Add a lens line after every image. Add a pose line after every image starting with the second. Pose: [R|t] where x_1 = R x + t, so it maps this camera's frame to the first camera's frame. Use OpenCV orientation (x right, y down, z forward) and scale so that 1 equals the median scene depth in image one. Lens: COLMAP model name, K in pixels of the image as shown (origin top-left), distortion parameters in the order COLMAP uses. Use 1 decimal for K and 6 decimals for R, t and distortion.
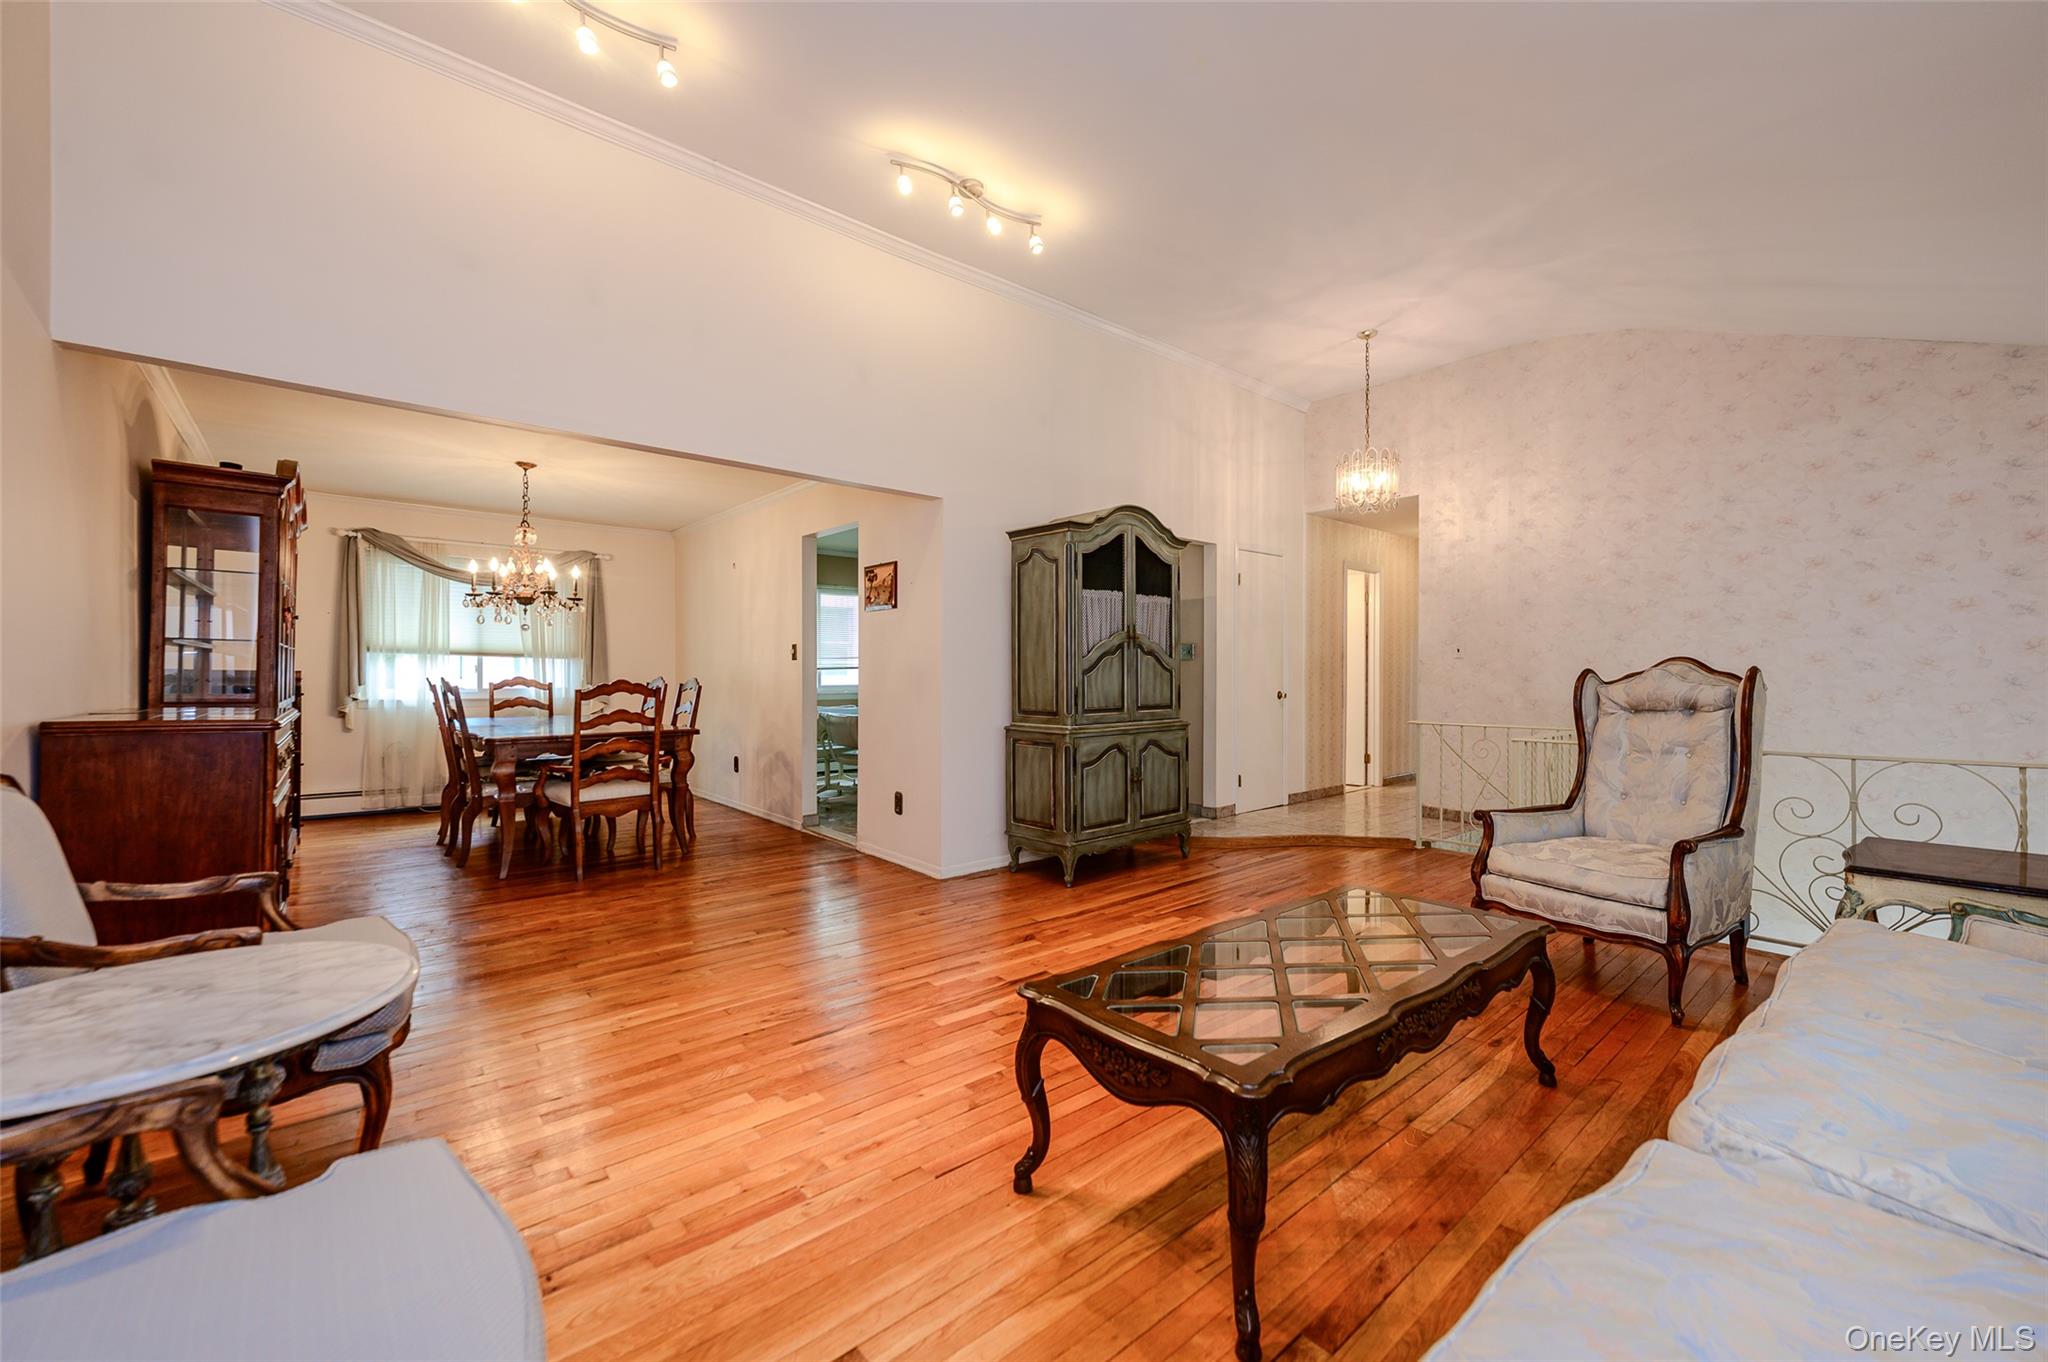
lens RADIAL K [[818.7, 0, 1027.7], [0, 818.7, 678.8], [0, 0, 1]] dist [0.009849, -0.000094]
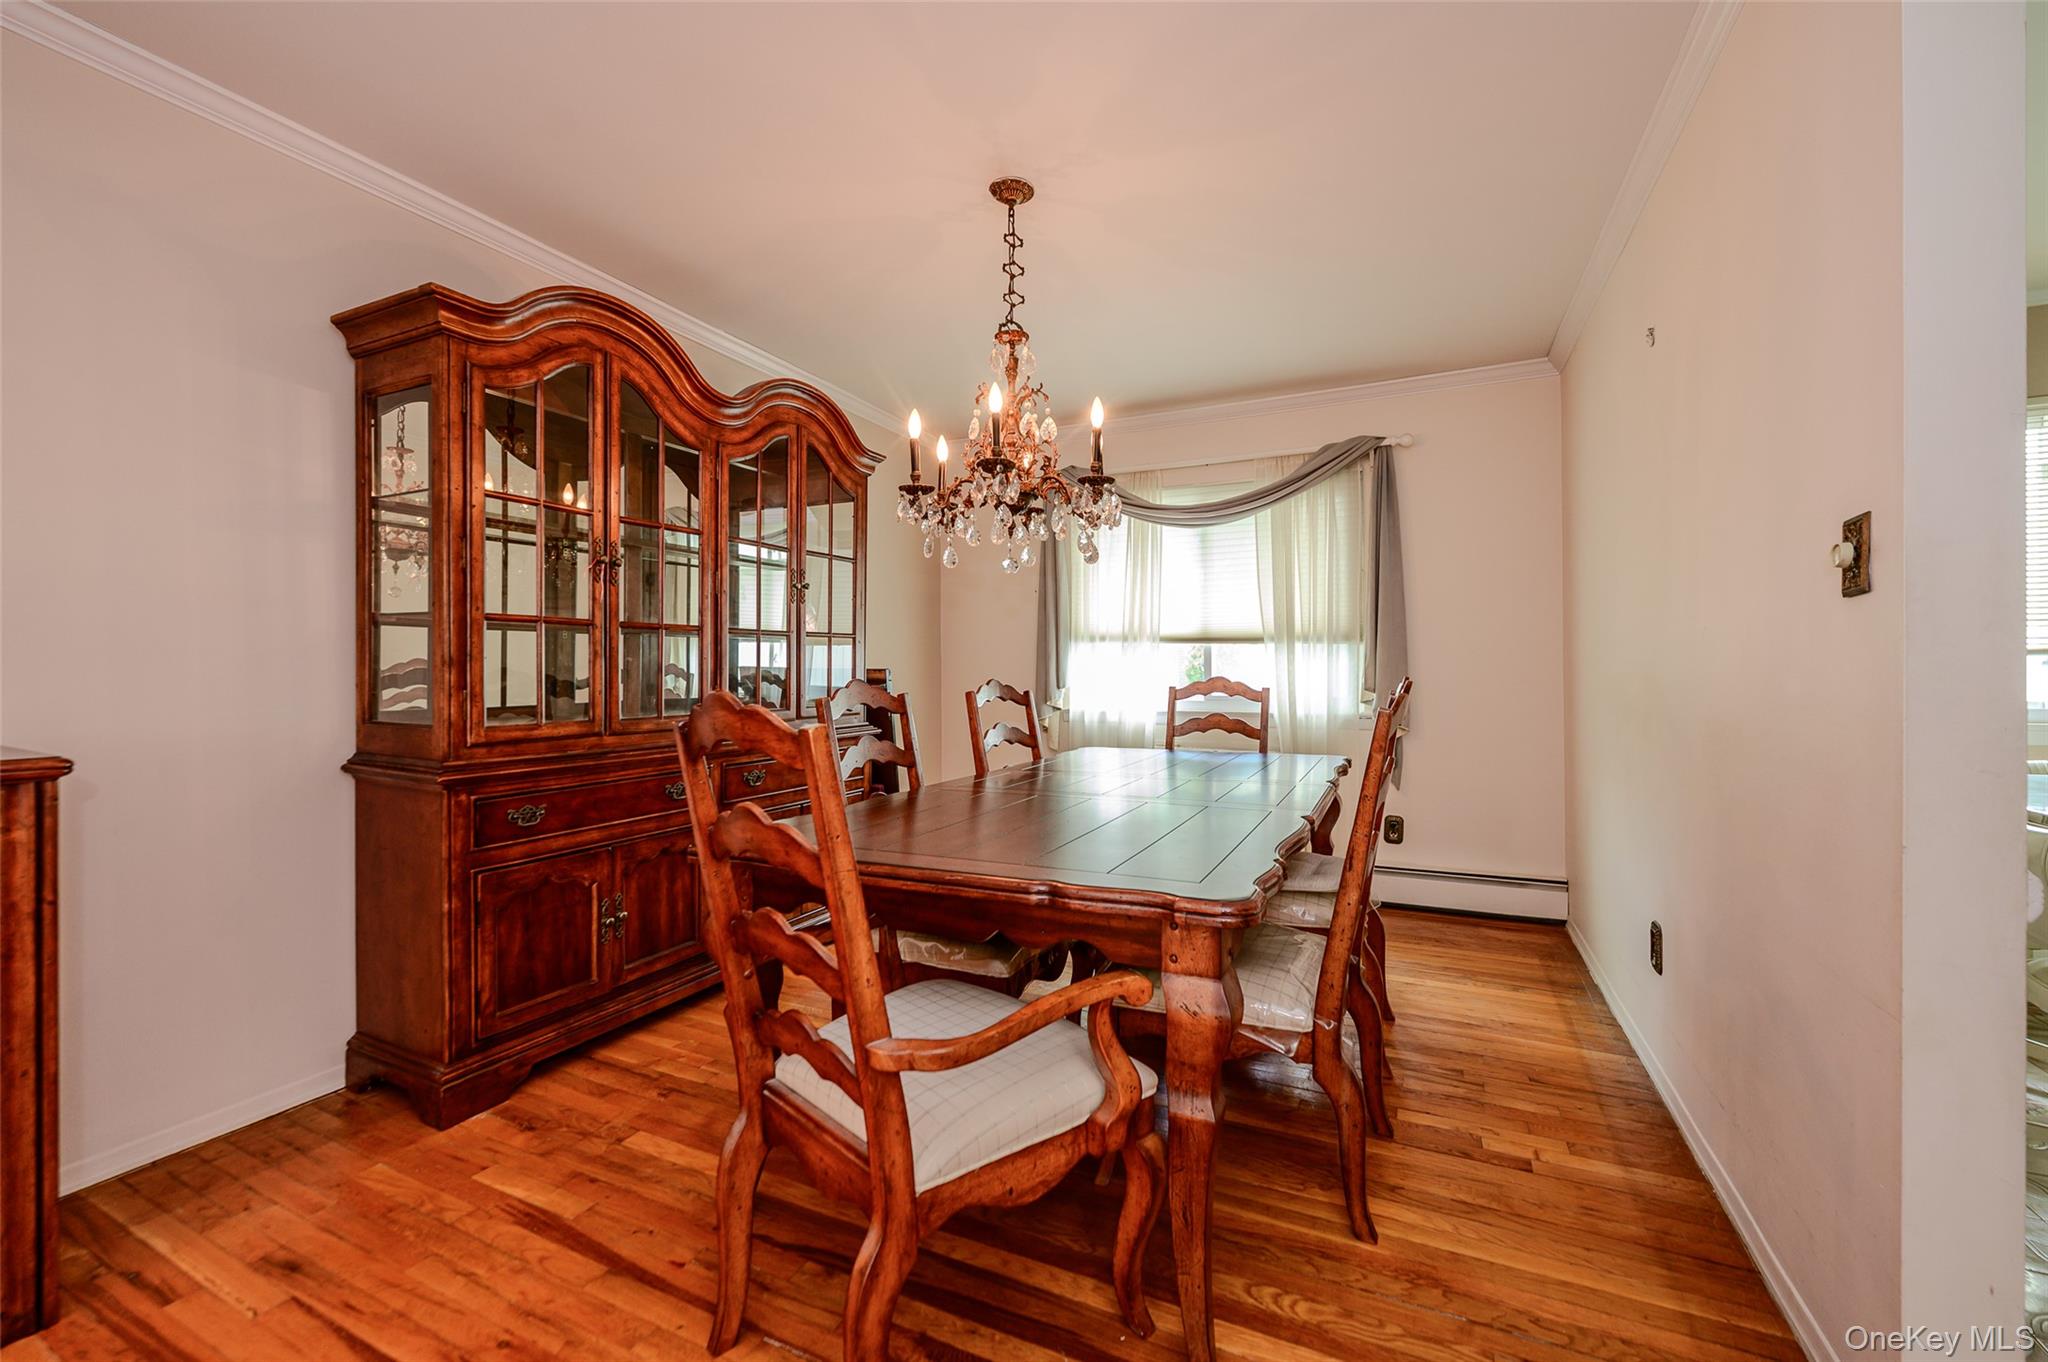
lens RADIAL K [[818.7, 0, 1036.0], [0, 818.7, 674.6], [0, 0, 1]] dist [0.009849, -0.000094]
pose [[0.405757, -0.001336, -0.913980, -0.170125], [0.002810, 0.999996, -0.000215, -0.004390], [0.913976, -0.002481, 0.405760, 0.683630]]
